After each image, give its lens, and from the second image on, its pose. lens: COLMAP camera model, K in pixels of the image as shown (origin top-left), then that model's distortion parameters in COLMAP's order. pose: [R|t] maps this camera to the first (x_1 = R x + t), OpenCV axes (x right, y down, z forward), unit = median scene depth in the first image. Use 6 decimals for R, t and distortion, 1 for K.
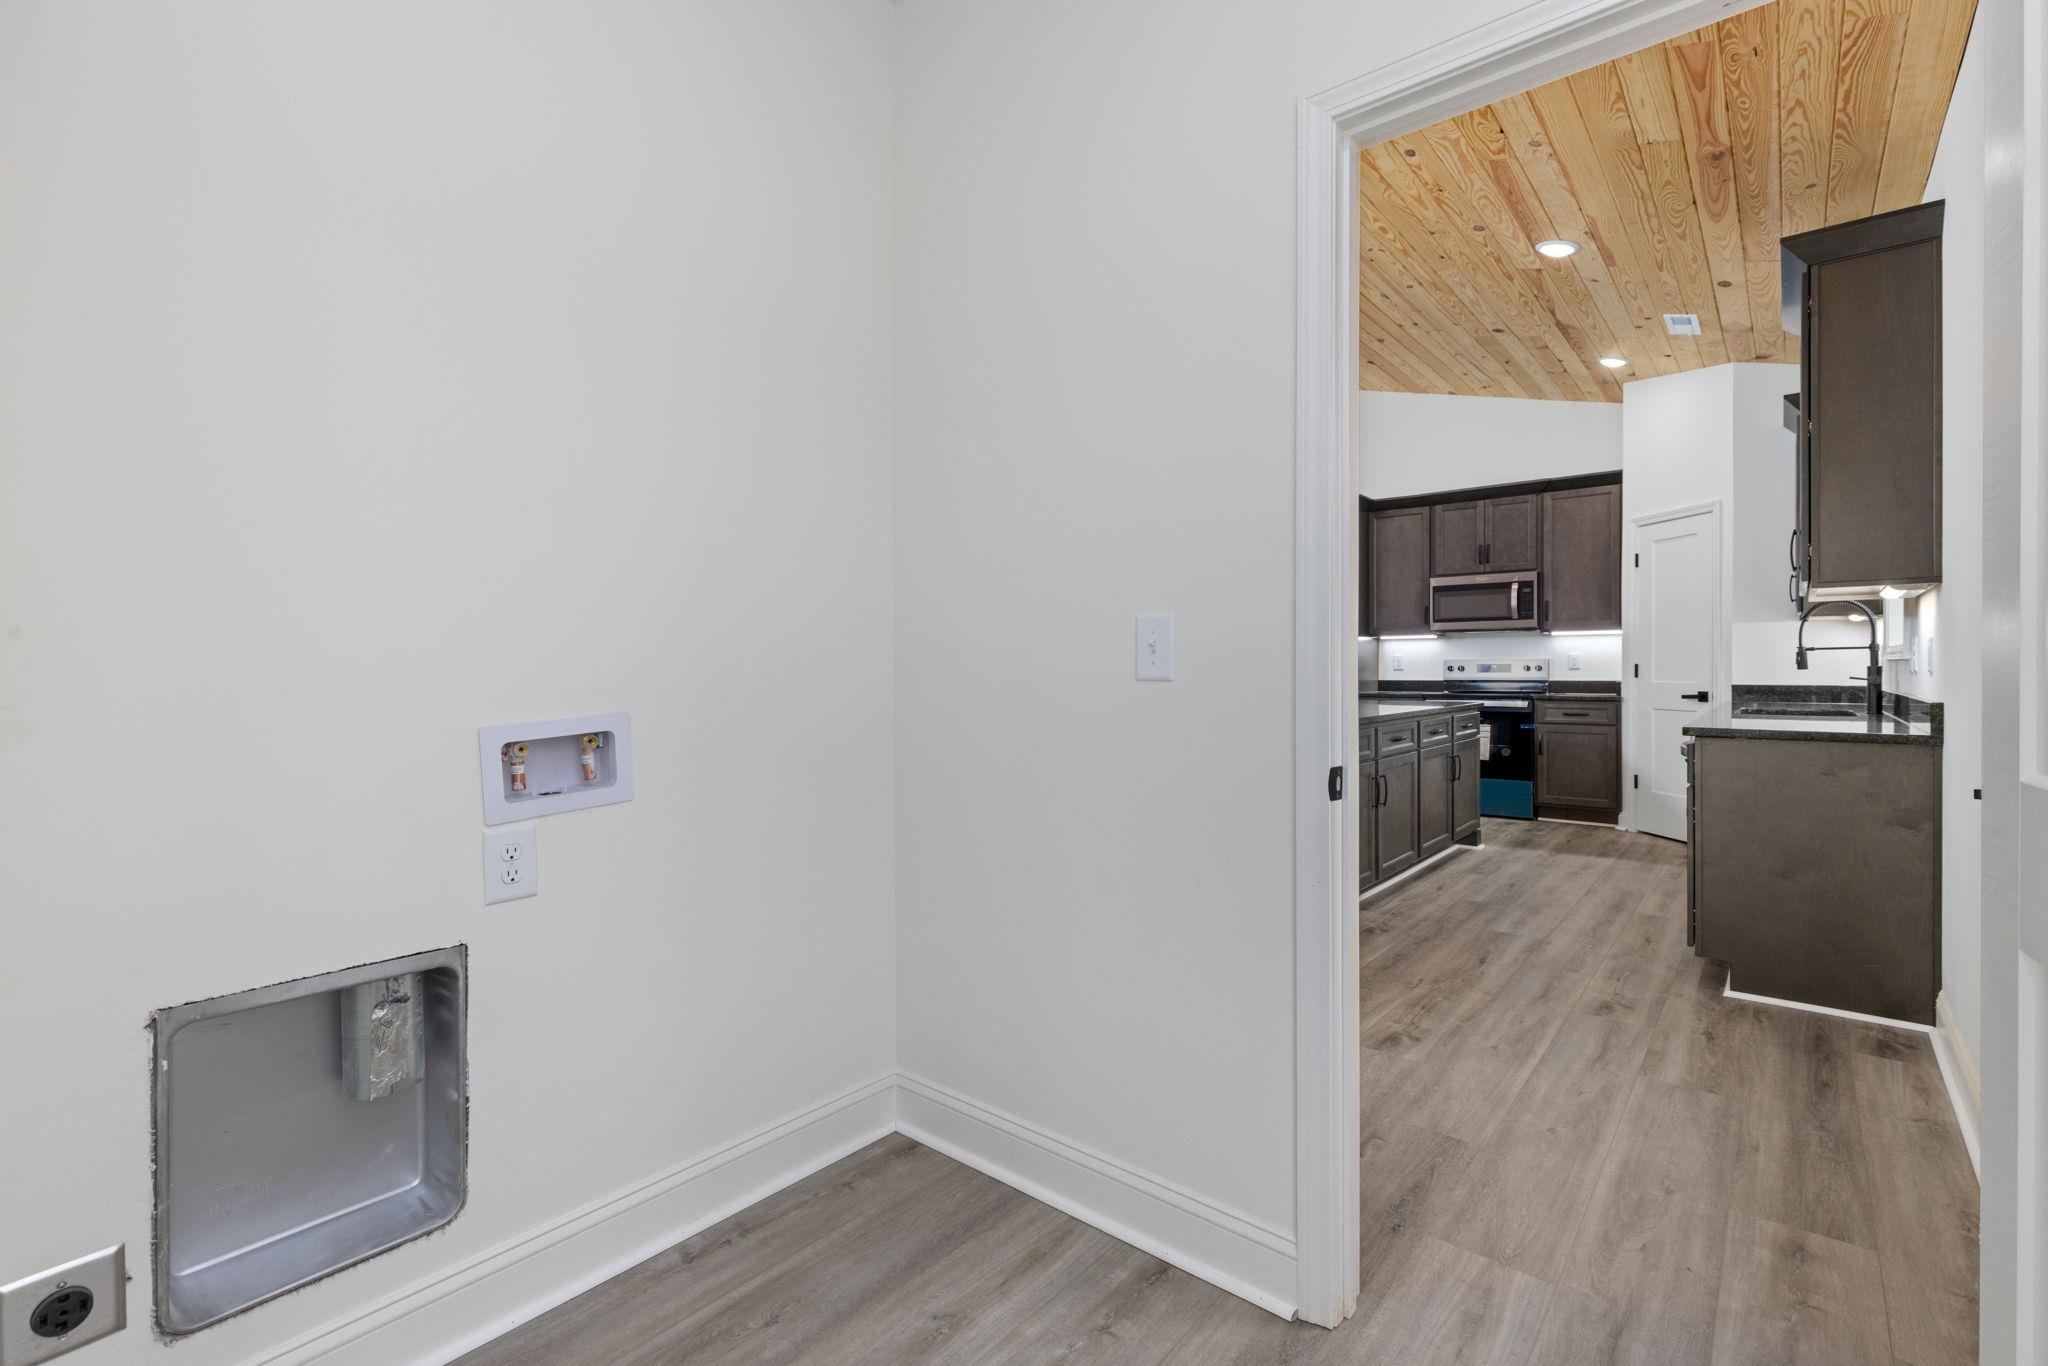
lens RADIAL K [[922.1, 0, 1014.0], [0, 922.1, 702.2], [0, 0, 1]] dist [-0.001793, -0.000438]
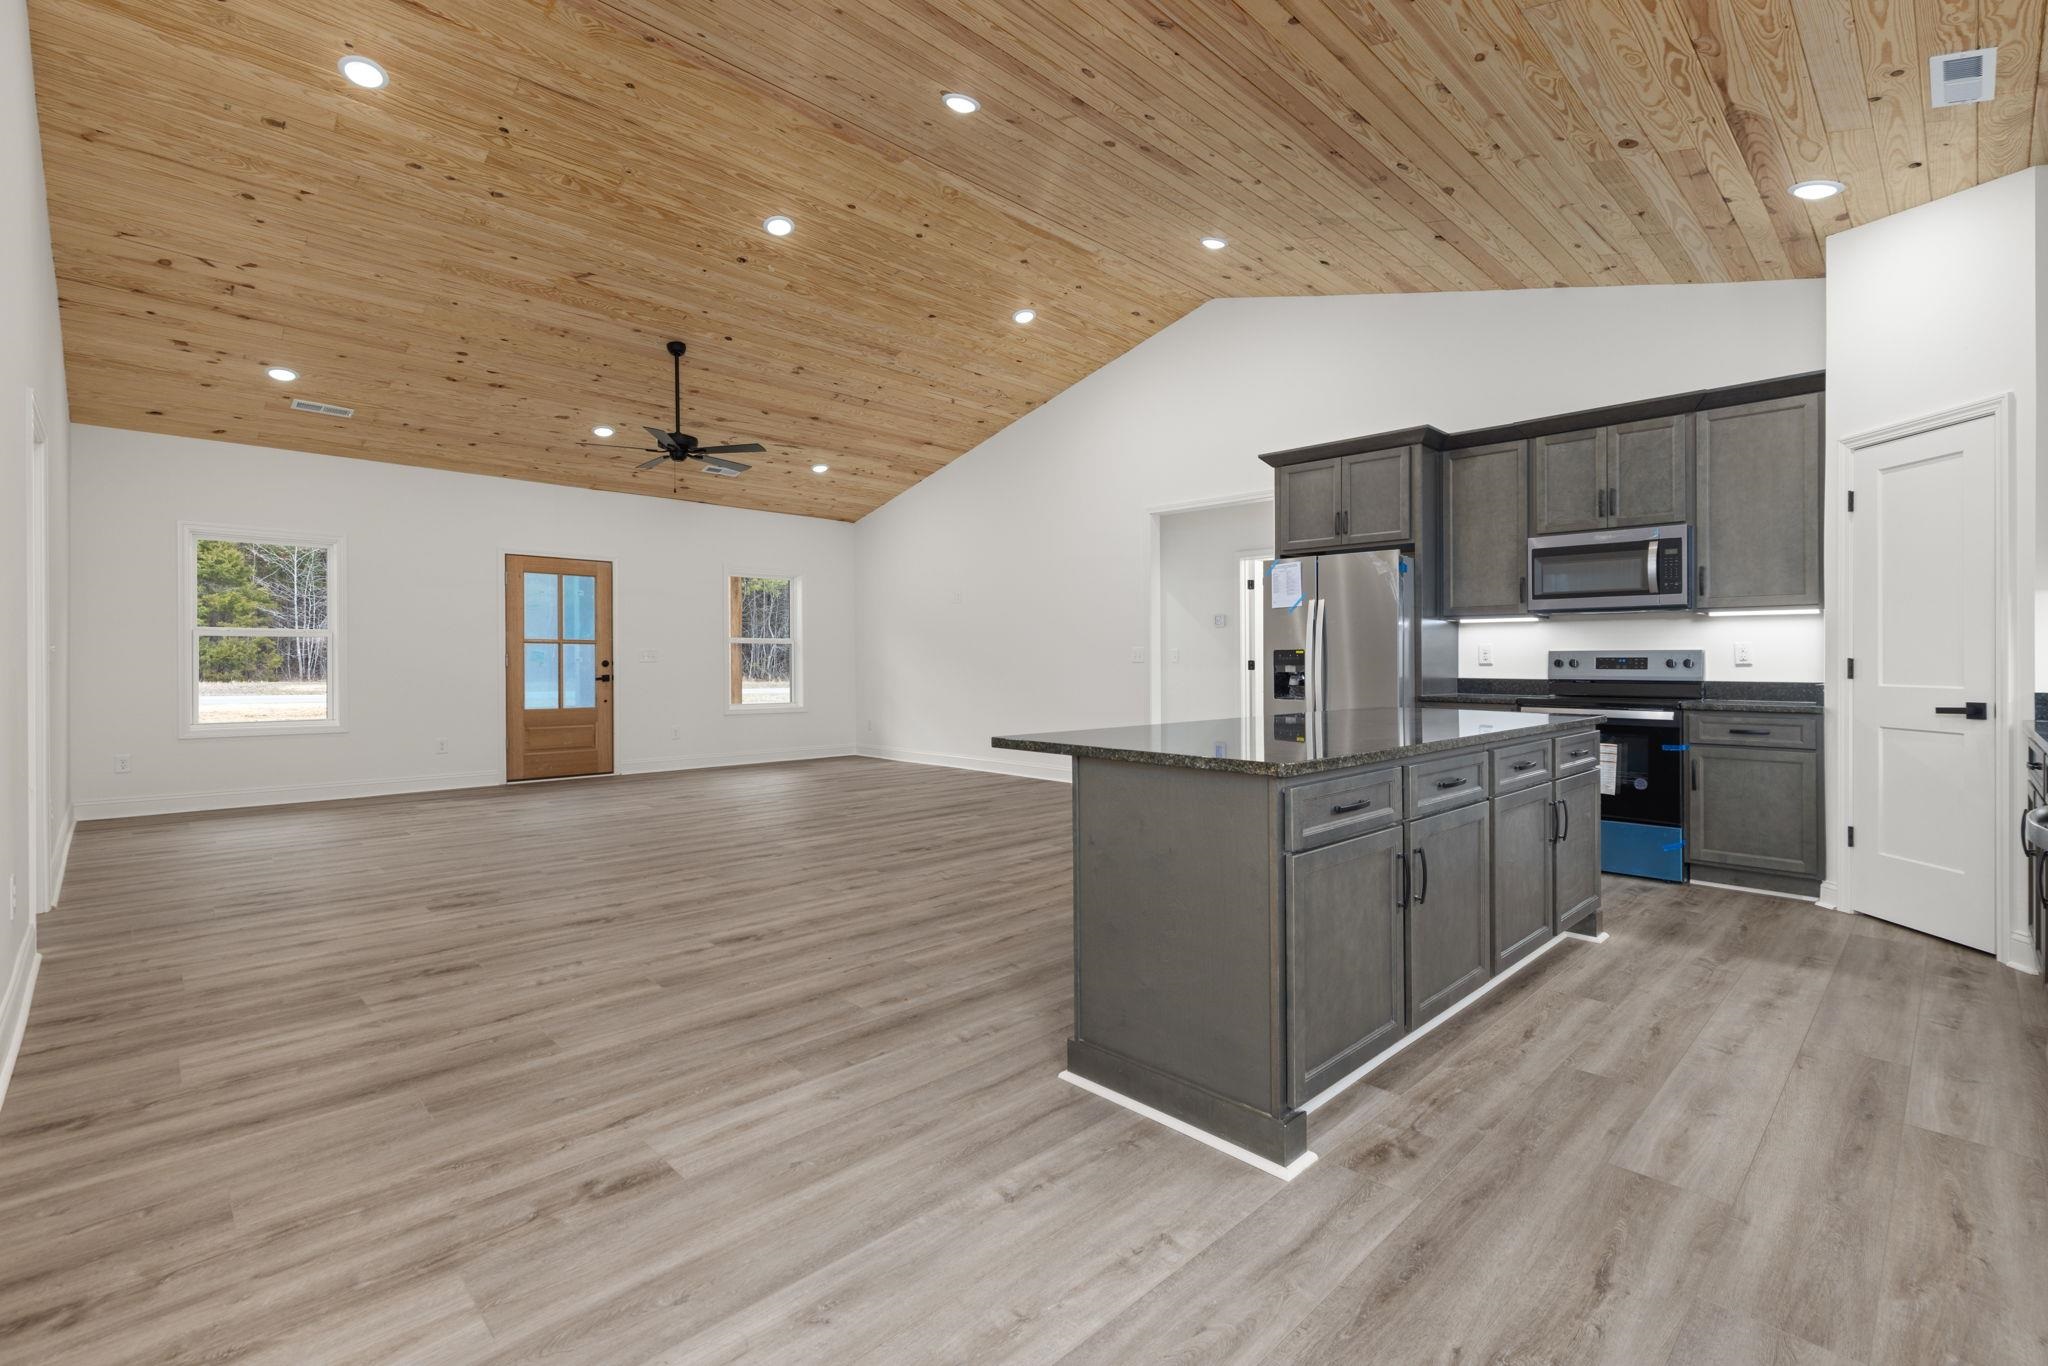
lens RADIAL K [[922.1, 0, 1018.5], [0, 922.1, 678.5], [0, 0, 1]] dist [-0.001793, -0.000438]
pose [[0.995187, 0.006922, -0.097750, 0.151667], [-0.008607, 0.999821, -0.016827, -0.010926], [0.097616, 0.017587, 0.995069, 0.295064]]
